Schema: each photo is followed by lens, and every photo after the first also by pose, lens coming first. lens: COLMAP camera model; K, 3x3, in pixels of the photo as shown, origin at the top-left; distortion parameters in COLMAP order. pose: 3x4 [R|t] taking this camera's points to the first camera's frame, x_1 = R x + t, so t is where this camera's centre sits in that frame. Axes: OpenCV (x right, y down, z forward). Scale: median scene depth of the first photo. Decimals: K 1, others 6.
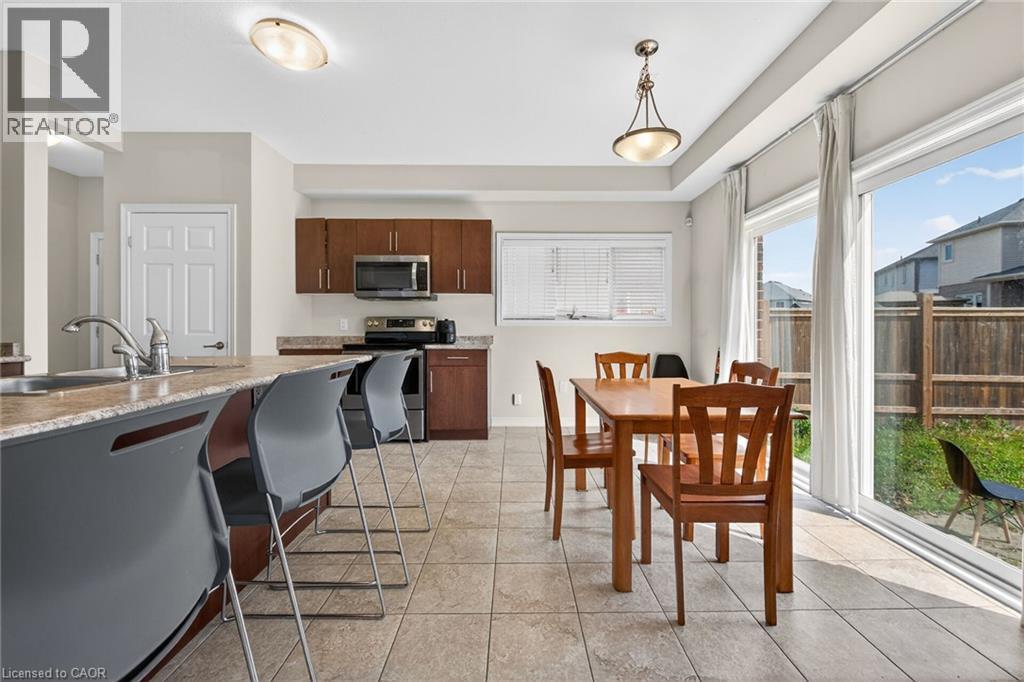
lens RADIAL K [[425.8, 0, 510.5], [0, 425.8, 330.6], [0, 0, 1]] dist [-0.000664, 0.000053]
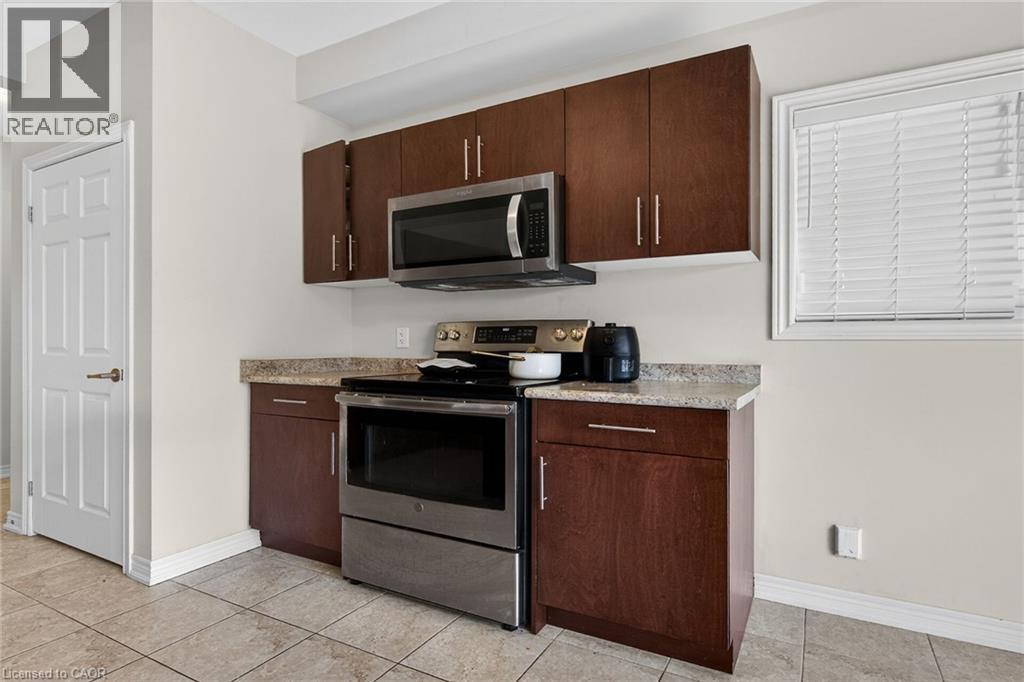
lens RADIAL K [[325.5, 0, 501.2], [0, 325.5, 339.9], [0, 0, 1]] dist [-0.002095, -0.000299]
pose [[0.717944, 0.000515, -0.696101, -0.004901], [-0.005531, 0.999972, -0.004964, -0.009066], [0.696079, 0.007414, 0.717927, 0.732477]]
